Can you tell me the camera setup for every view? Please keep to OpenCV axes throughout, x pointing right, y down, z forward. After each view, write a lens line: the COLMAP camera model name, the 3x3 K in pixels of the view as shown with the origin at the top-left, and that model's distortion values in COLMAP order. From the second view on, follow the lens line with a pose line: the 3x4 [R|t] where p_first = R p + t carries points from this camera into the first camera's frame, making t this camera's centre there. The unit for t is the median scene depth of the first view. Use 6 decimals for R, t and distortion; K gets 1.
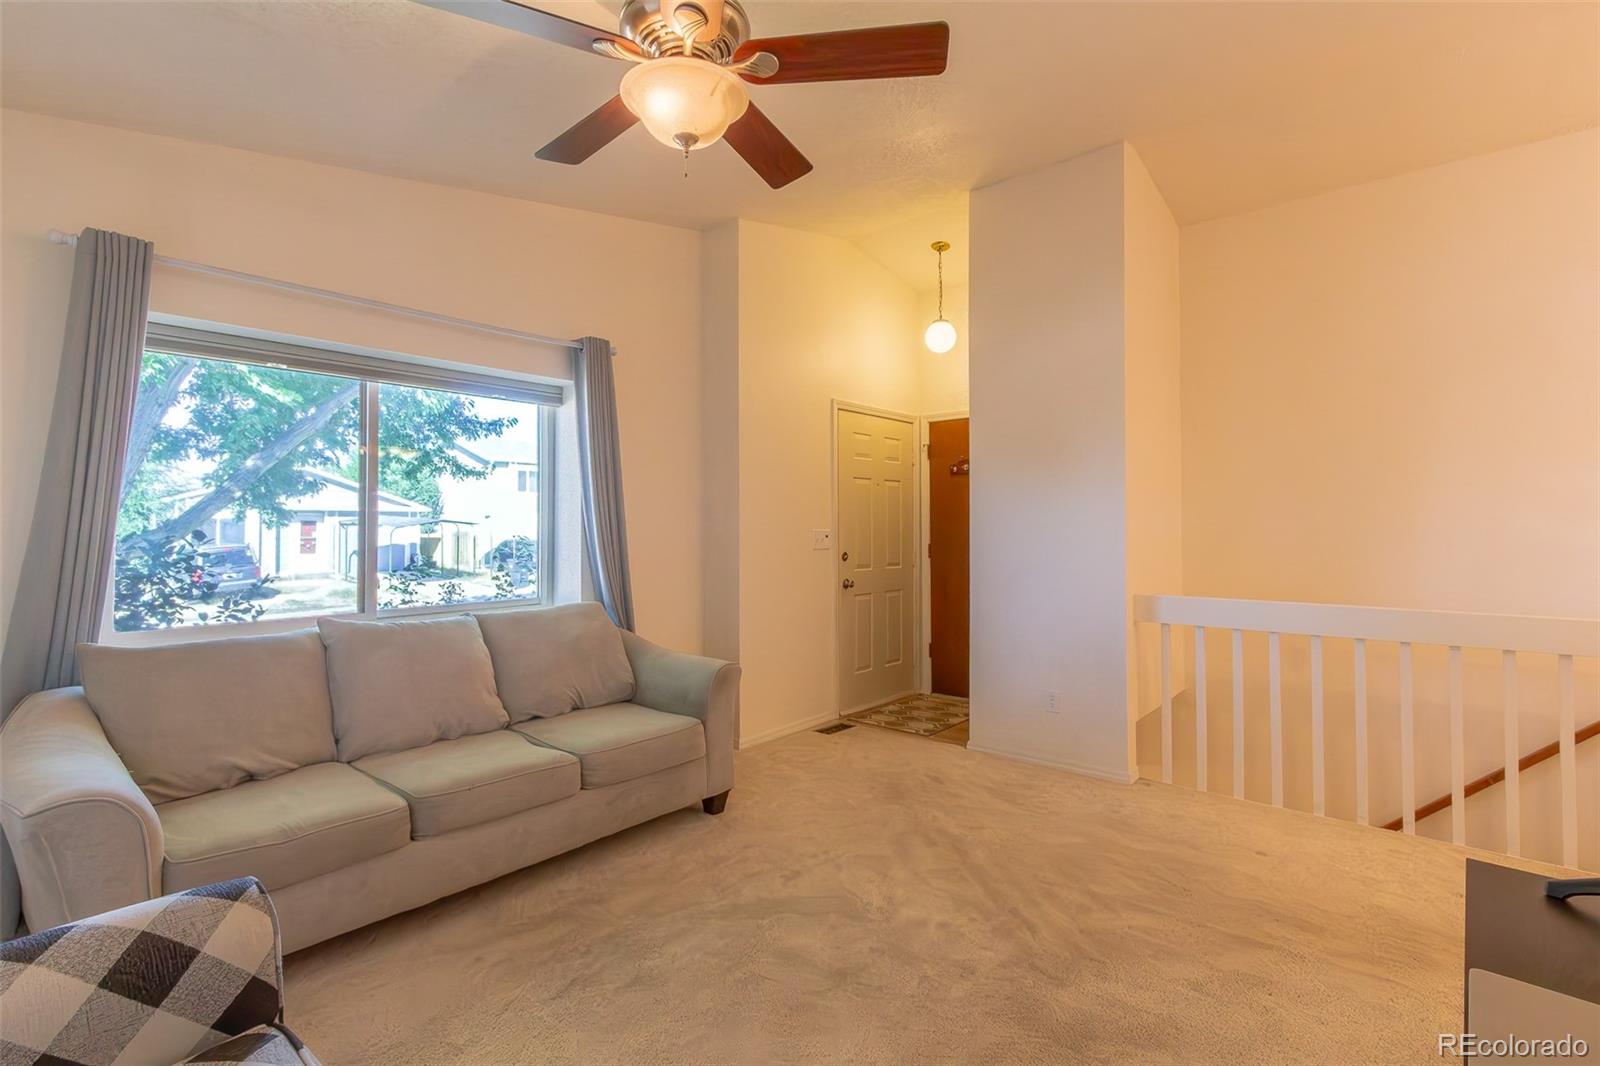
lens RADIAL K [[738.0, 0, 801.5], [0, 738.0, 526.7], [0, 0, 1]] dist [0.001530, -0.000406]
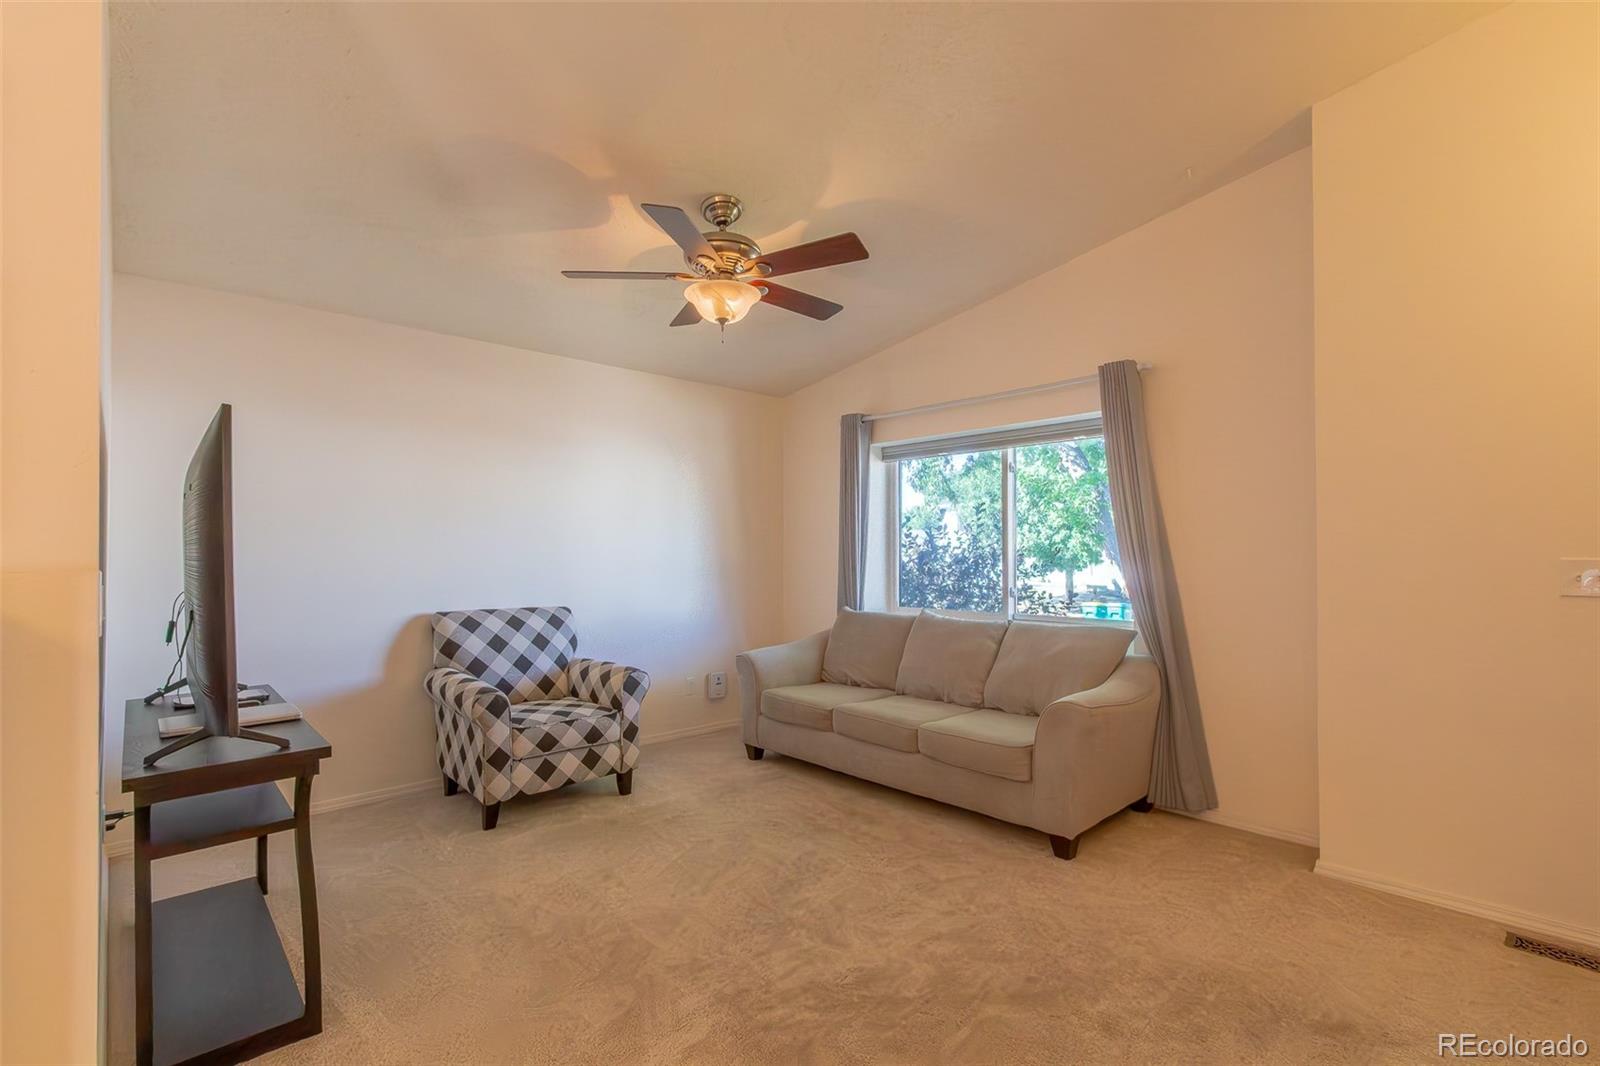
lens RADIAL K [[724.8, 0, 797.9], [0, 724.8, 544.2], [0, 0, 1]] dist [0.003562, -0.000023]
pose [[-0.098025, -0.011324, -0.995120, 0.979315], [0.004502, 0.999920, -0.011822, -0.001691], [0.995174, -0.005638, -0.097966, 0.882258]]
